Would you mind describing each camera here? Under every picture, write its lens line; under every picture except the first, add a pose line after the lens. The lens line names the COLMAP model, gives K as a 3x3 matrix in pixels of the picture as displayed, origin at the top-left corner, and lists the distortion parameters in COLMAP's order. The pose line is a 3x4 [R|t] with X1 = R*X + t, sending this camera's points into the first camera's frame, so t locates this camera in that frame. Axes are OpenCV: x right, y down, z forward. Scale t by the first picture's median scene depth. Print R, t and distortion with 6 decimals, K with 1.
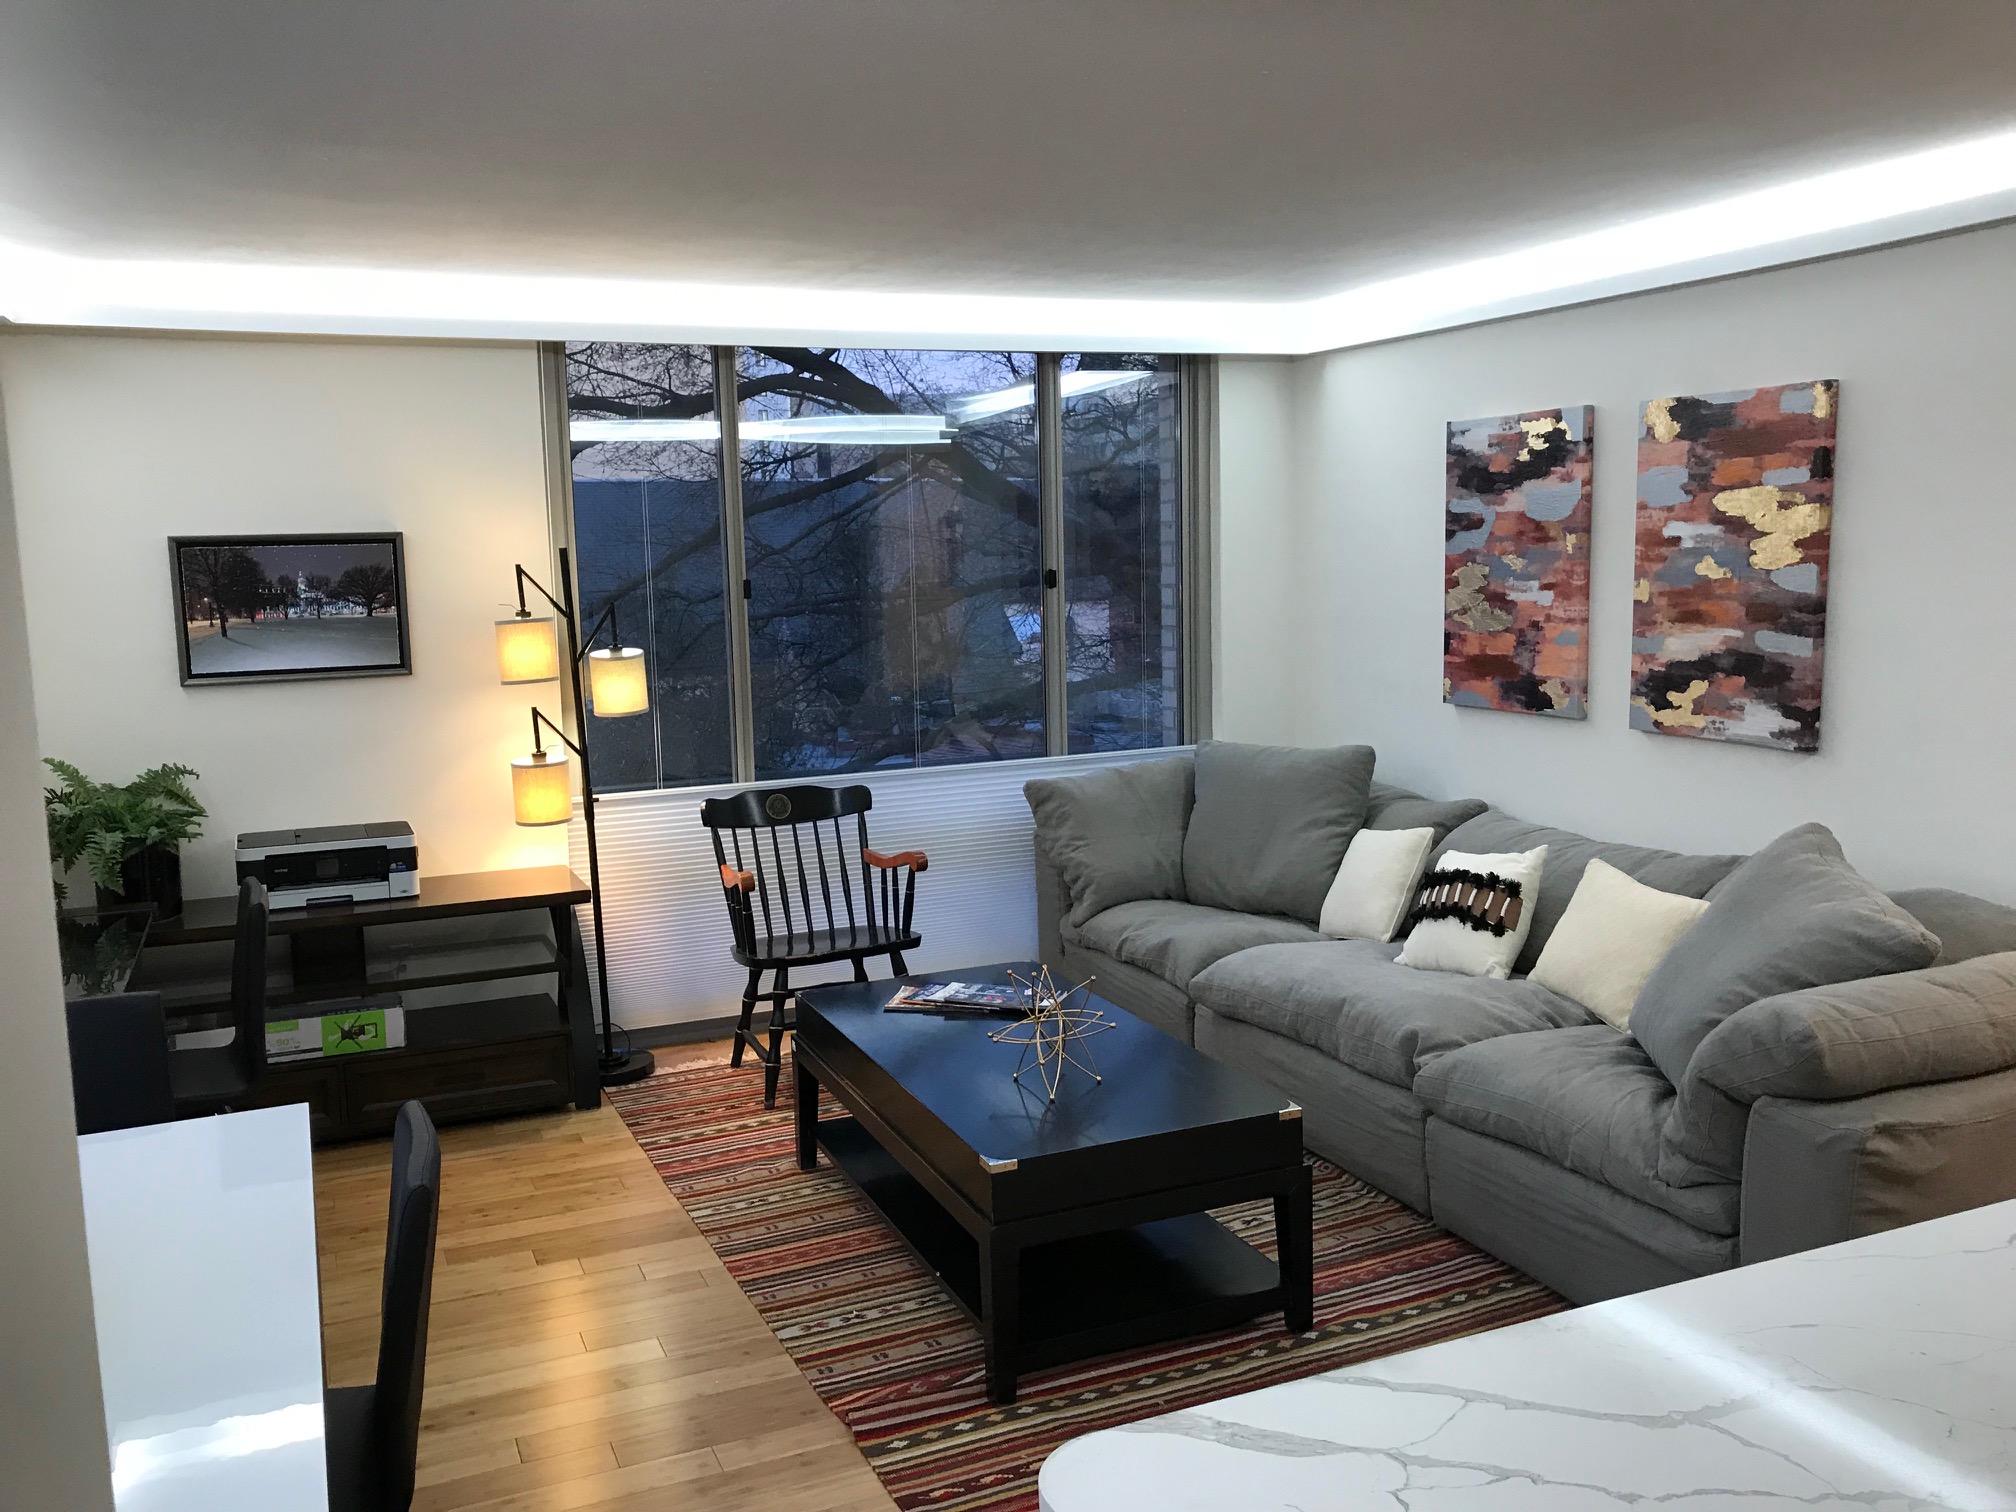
lens RADIAL K [[1664.0, 0, 1007.9], [0, 1664.0, 717.7], [0, 0, 1]] dist [0.065906, -0.000365]
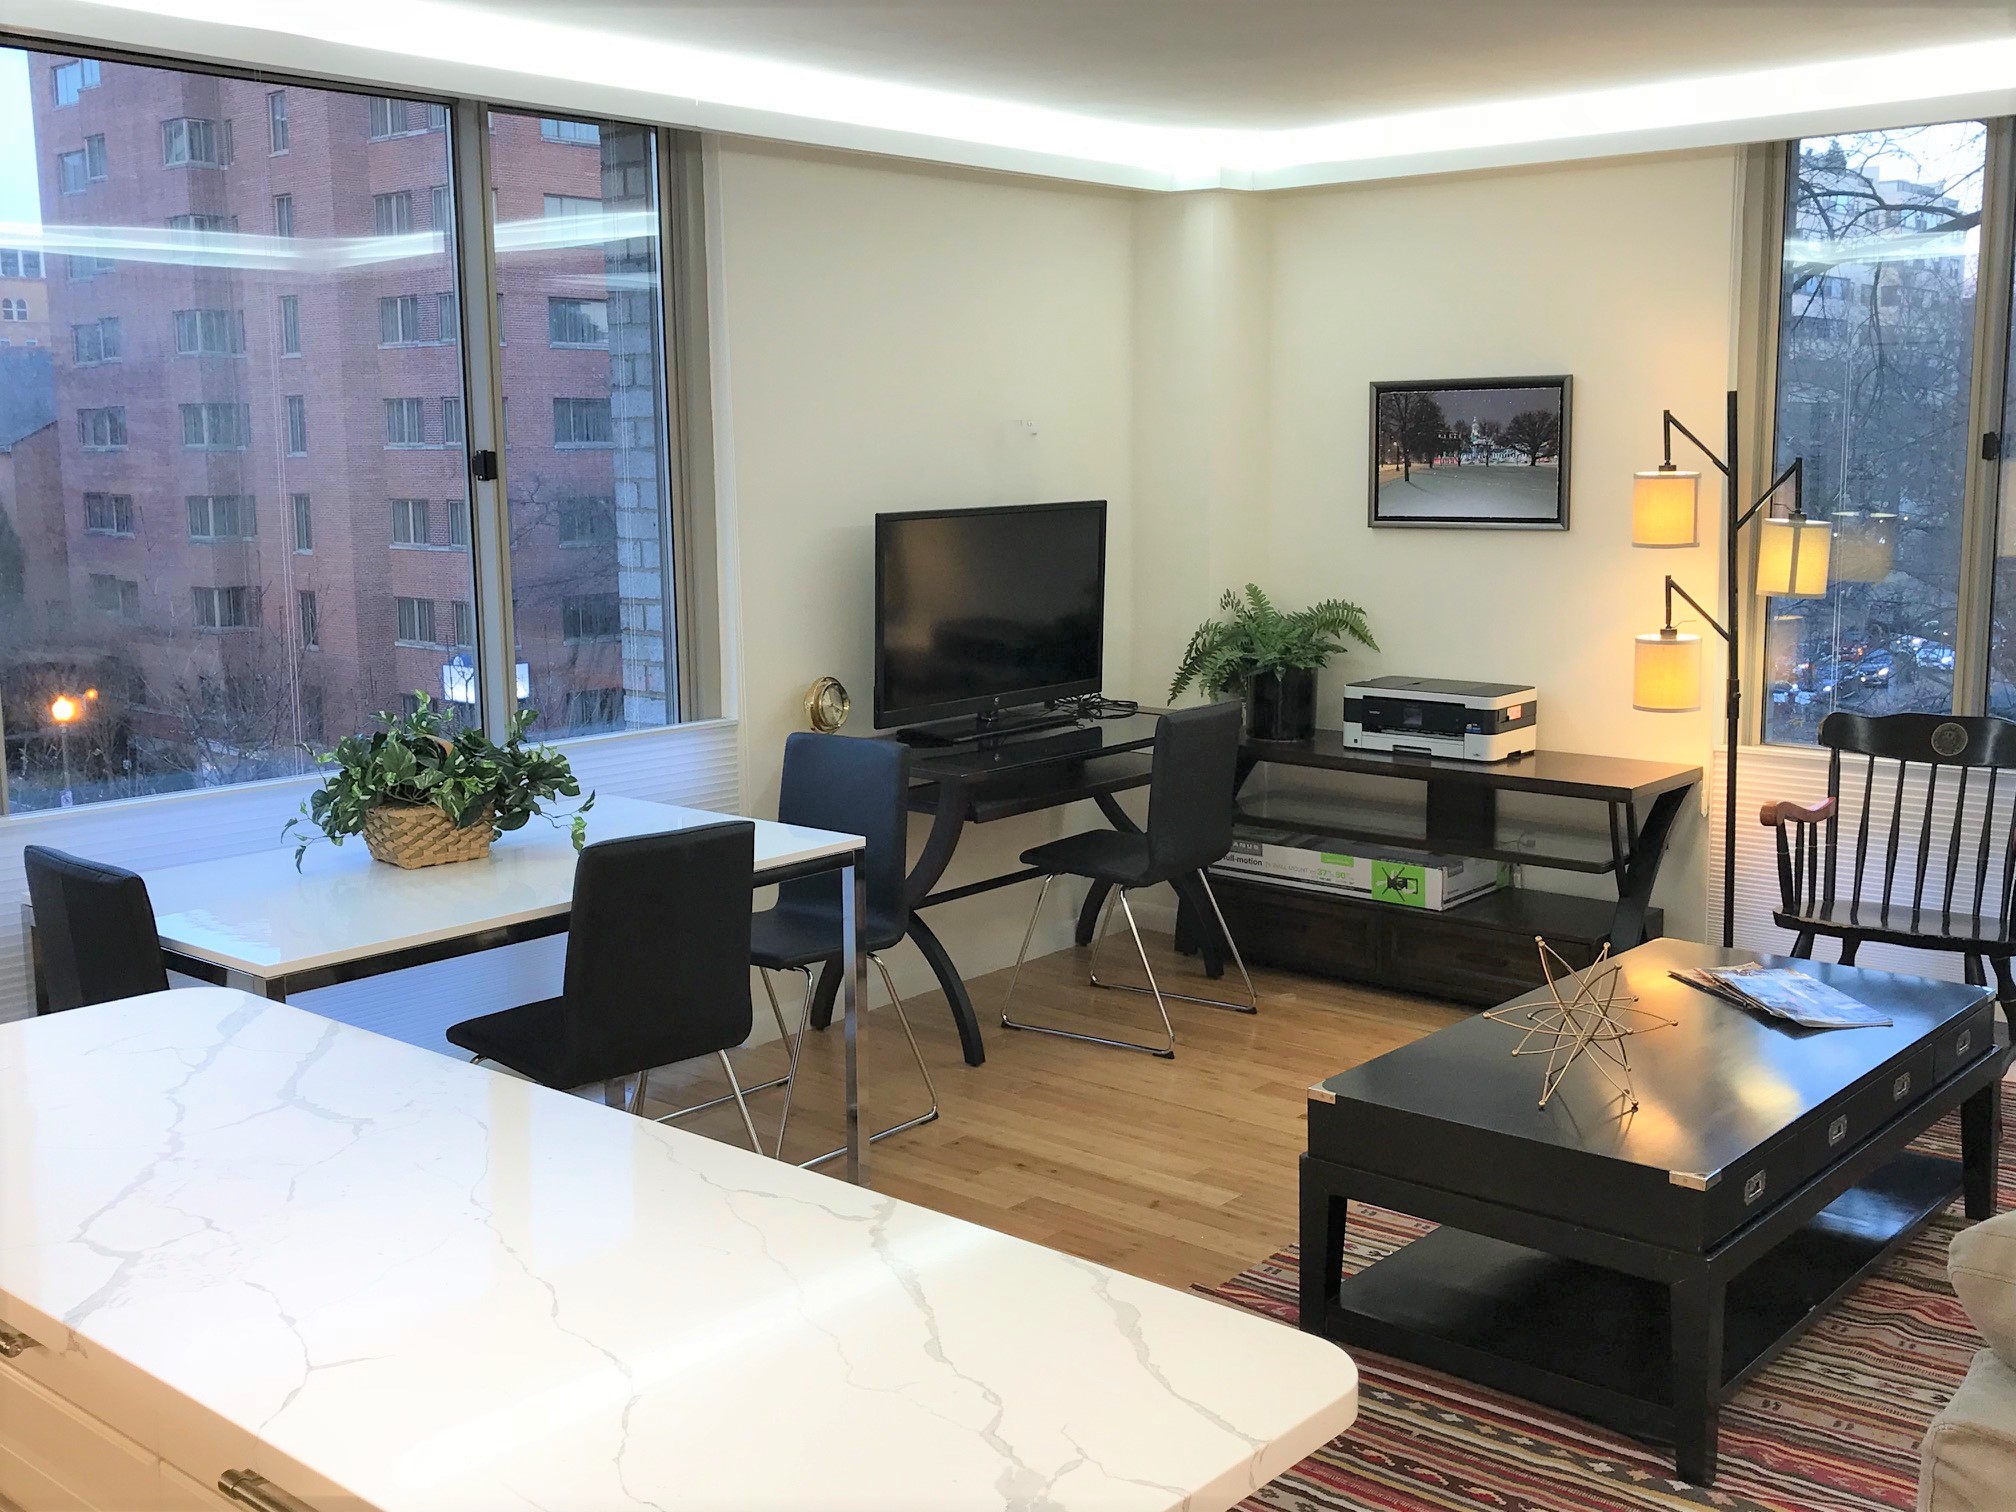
lens RADIAL K [[2095.1, 0, 1008.0], [0, 2095.1, 756.0], [0, 0, 1]] dist [-0.072495, -0.002042]
pose [[0.438033, 0.151301, -0.886135, 0.559958], [-0.086995, 0.988243, 0.125732, -0.021225], [0.894740, 0.022015, 0.446045, 0.228093]]
